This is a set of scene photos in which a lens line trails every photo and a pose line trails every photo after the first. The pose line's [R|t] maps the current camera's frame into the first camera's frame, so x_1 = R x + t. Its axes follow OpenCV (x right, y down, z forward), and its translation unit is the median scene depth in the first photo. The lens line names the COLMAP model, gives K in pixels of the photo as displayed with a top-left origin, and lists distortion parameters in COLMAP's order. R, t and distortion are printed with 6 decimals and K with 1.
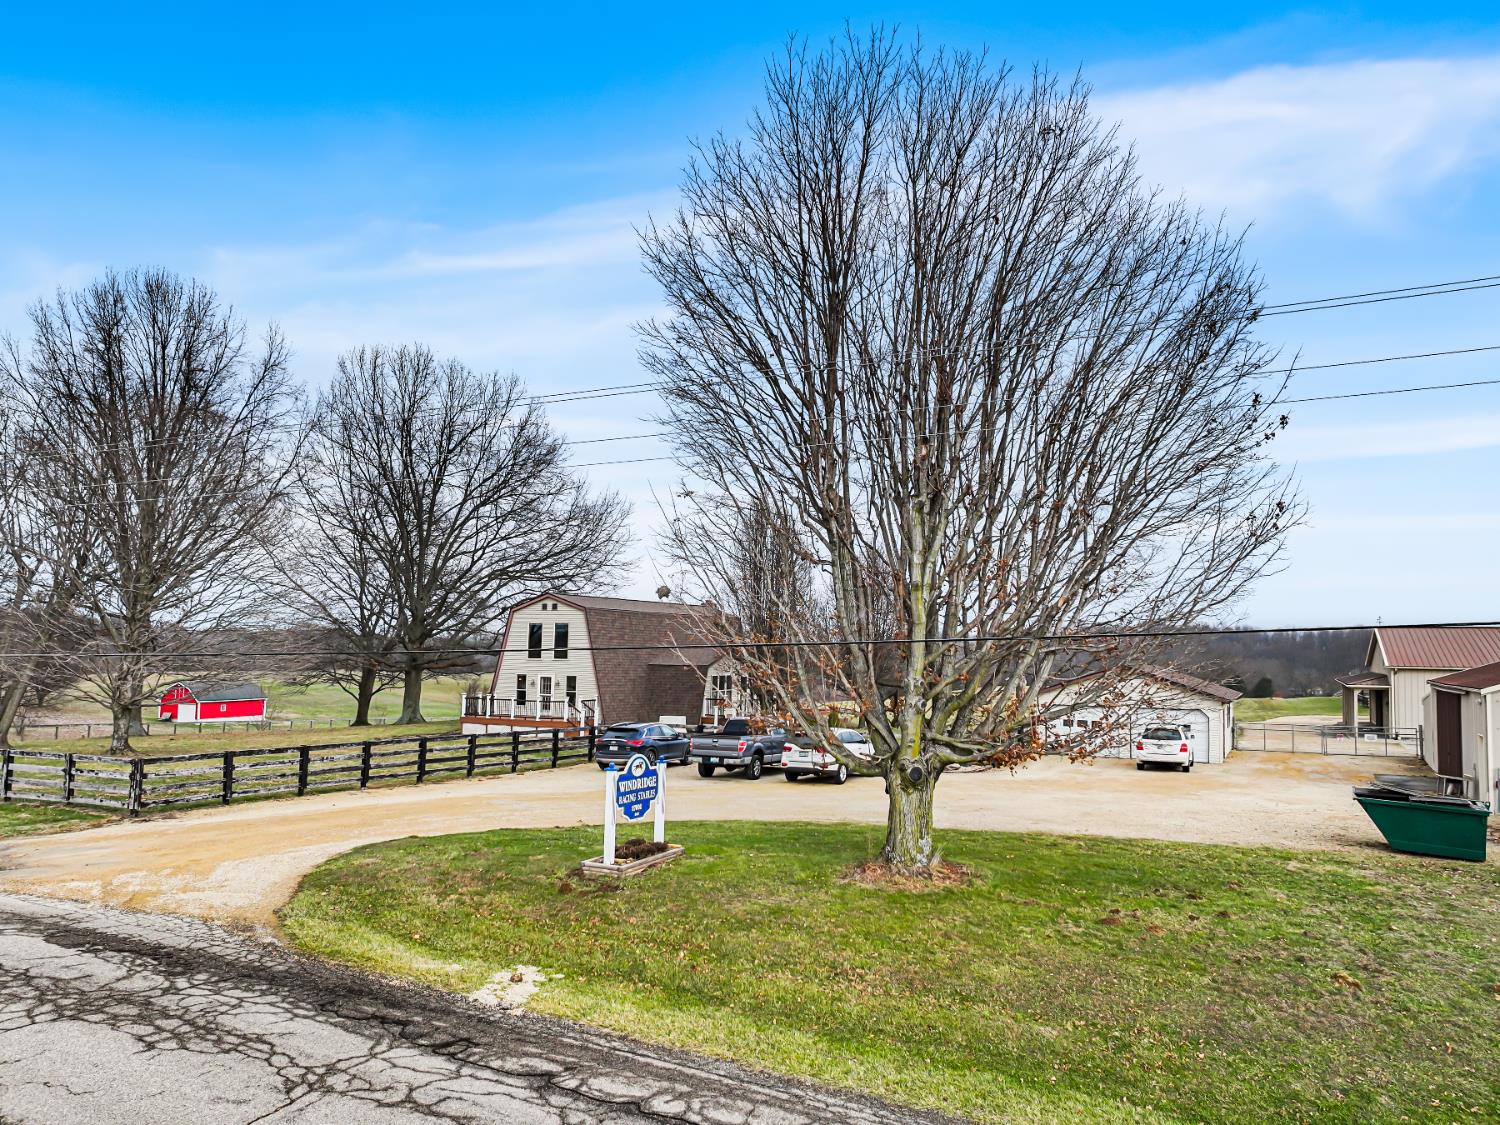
lens RADIAL K [[1062.6, 0, 750.0], [0, 1062.6, 562.5], [0, 0, 1]] dist [0.002128, 0.001526]
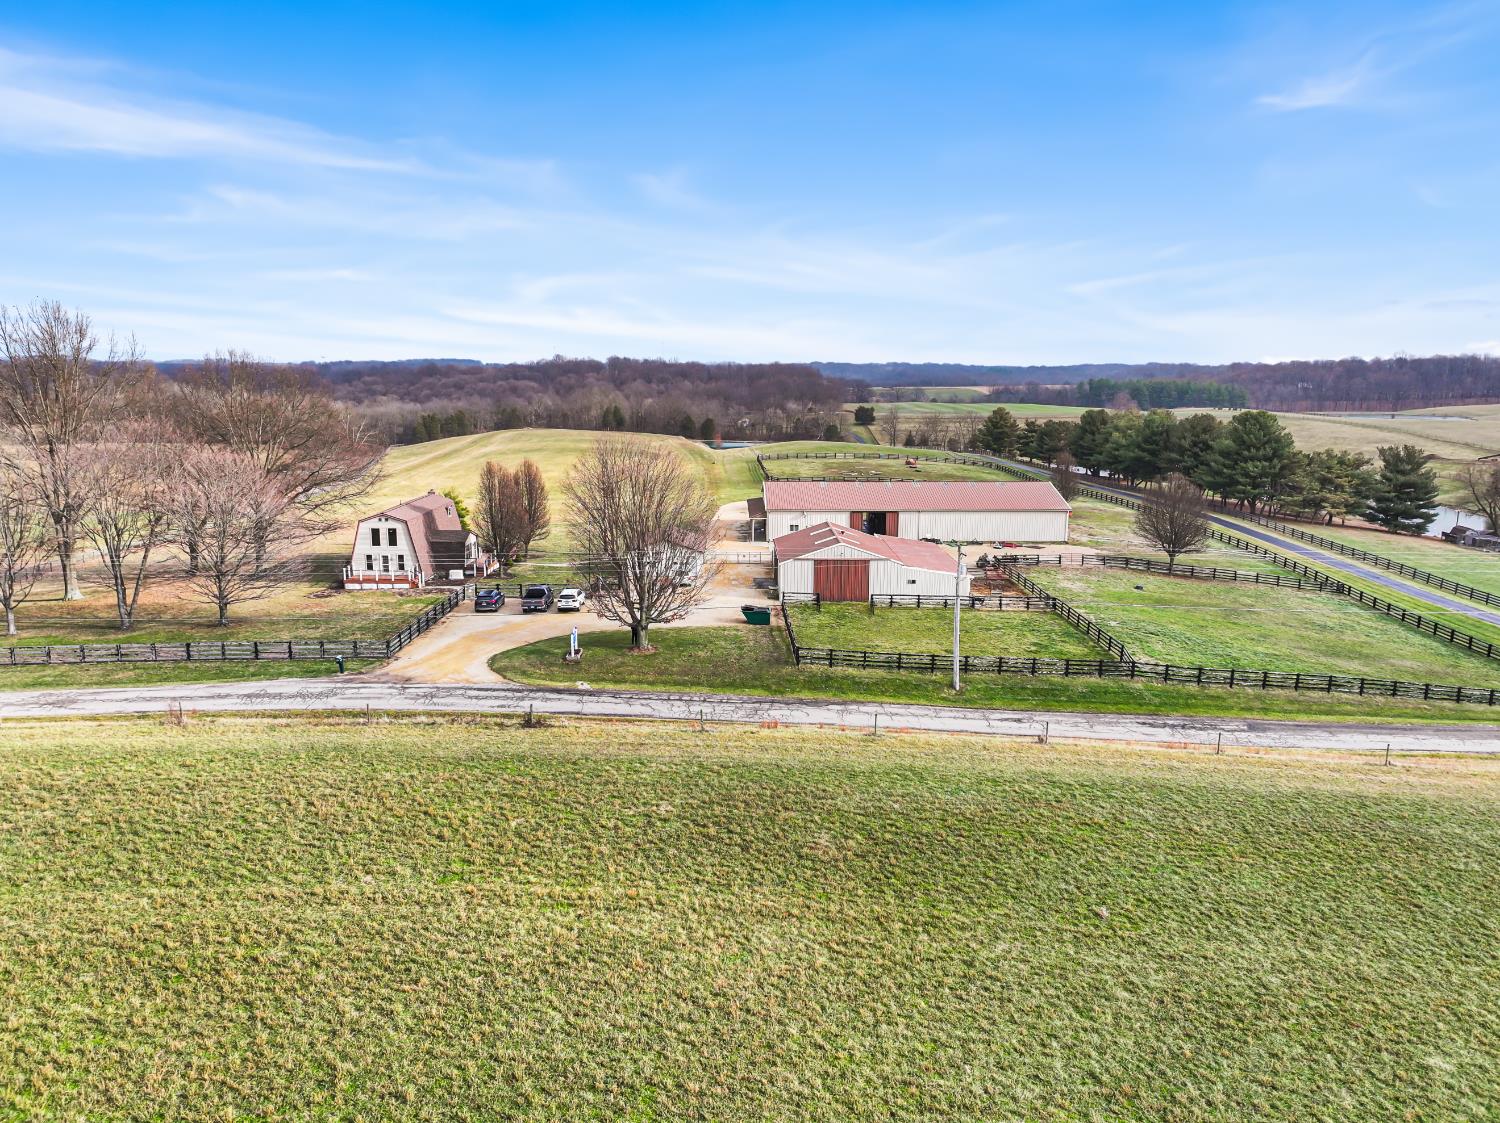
lens RADIAL K [[1029.9, 0, 752.1], [0, 1029.9, 586.4], [0, 0, 1]] dist [0.000967, -0.000654]
pose [[0.891433, -0.090957, 0.443930, -0.430994], [-0.041949, 0.958878, 0.280700, -0.389850], [-0.451207, -0.268847, 0.850960, -0.901316]]
